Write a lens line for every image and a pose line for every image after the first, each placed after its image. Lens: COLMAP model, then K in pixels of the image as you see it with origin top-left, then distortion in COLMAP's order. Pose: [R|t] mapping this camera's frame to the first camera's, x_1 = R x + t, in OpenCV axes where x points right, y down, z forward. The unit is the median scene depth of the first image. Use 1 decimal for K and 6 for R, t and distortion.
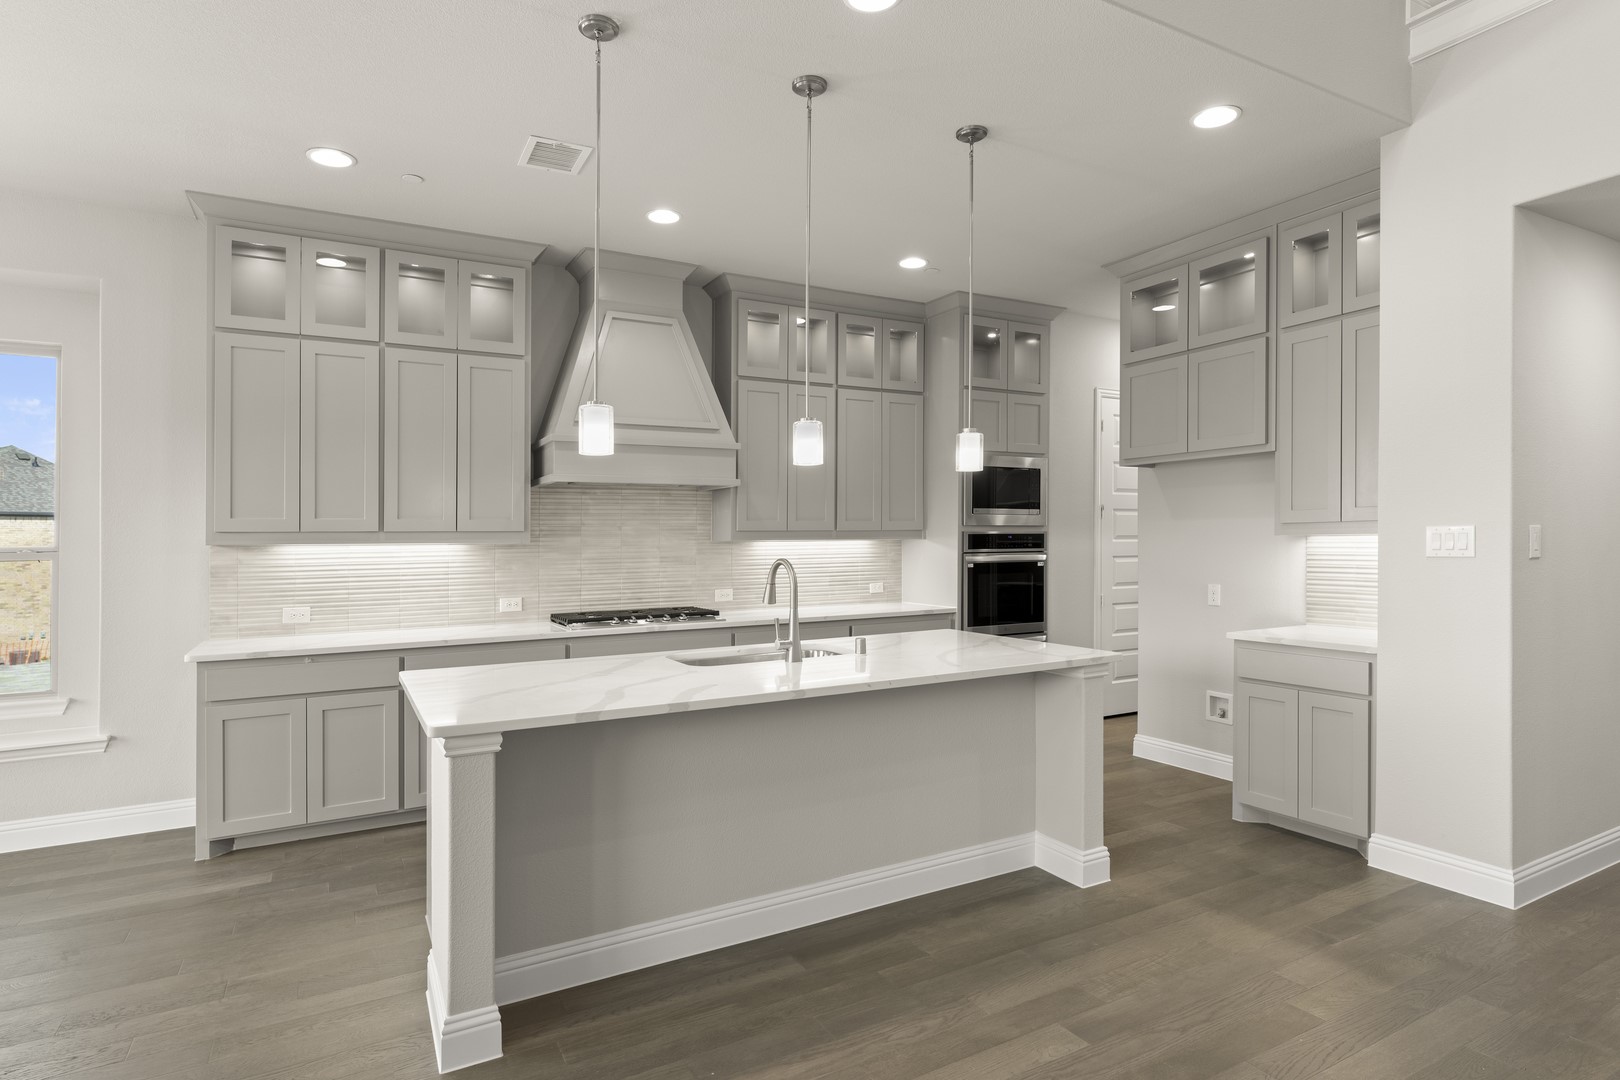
lens RADIAL K [[870.2, 0, 804.7], [0, 870.2, 549.8], [0, 0, 1]] dist [-0.000036, 0.000159]
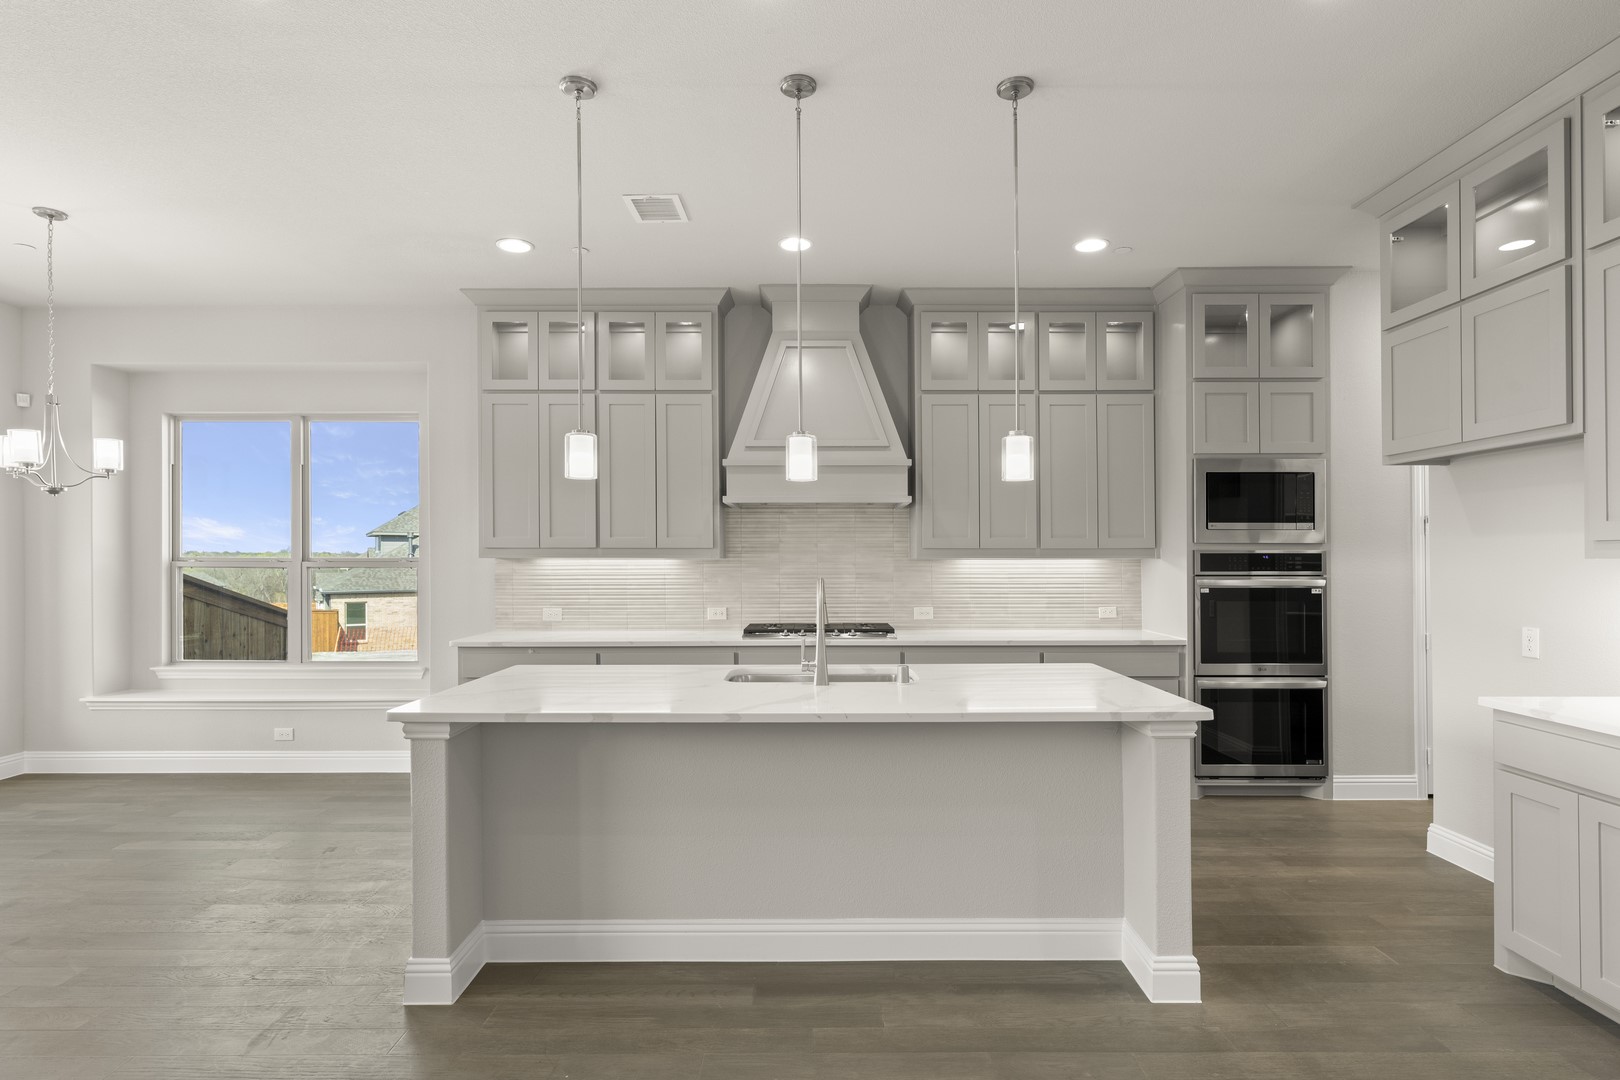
lens RADIAL K [[827.0, 0, 813.4], [0, 827.0, 559.9], [0, 0, 1]] dist [-0.002059, 0.001078]
pose [[0.871727, 0.010995, -0.489869, 0.331890], [-0.014023, 0.999899, -0.002512, -0.005735], [0.489791, 0.009059, 0.871793, 0.152461]]
